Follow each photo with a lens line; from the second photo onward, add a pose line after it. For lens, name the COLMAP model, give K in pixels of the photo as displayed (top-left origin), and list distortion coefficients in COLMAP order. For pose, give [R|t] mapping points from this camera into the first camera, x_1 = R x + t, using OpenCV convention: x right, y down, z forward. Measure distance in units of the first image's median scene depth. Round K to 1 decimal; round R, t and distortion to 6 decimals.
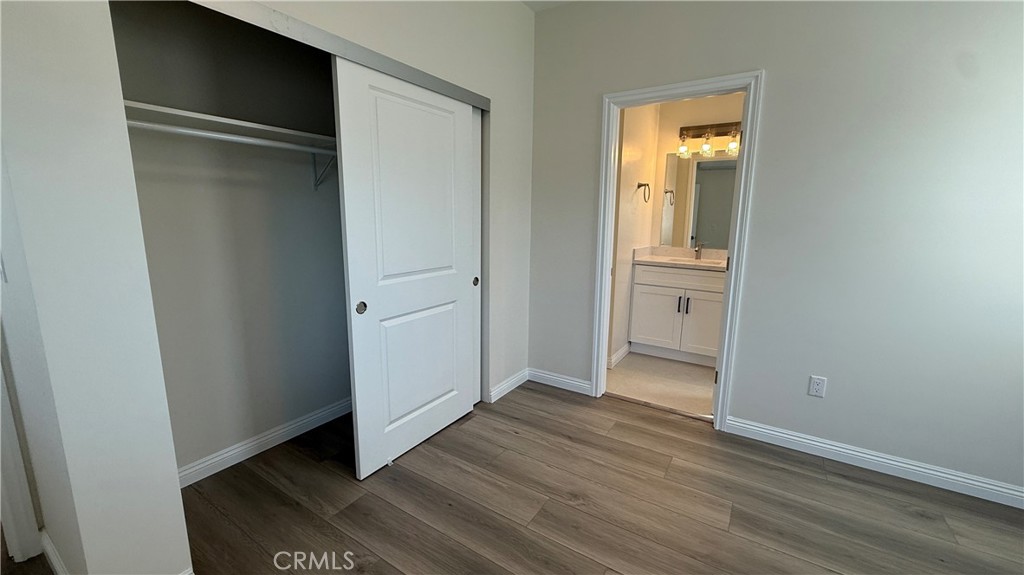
lens RADIAL K [[409.2, 0, 510.7], [0, 409.2, 288.0], [0, 0, 1]] dist [0.000124, 0.000010]
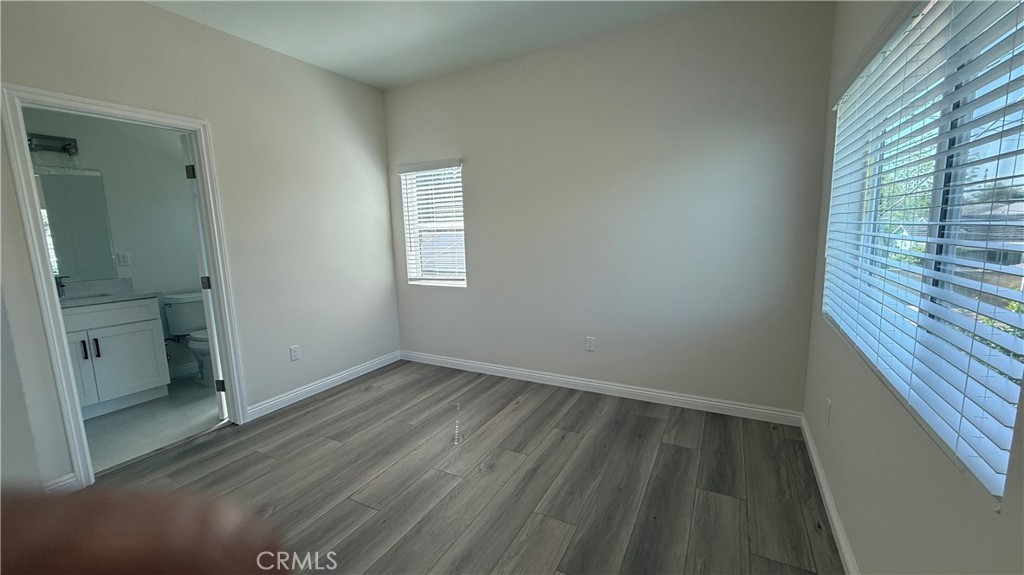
lens RADIAL K [[409.2, 0, 511.4], [0, 409.2, 295.1], [0, 0, 1]] dist [0.000124, 0.000010]
pose [[-0.091821, -0.166323, 0.981787, -0.770147], [0.196179, 0.963607, 0.181591, -0.079661], [-0.976259, 0.209280, -0.055850, 0.298209]]
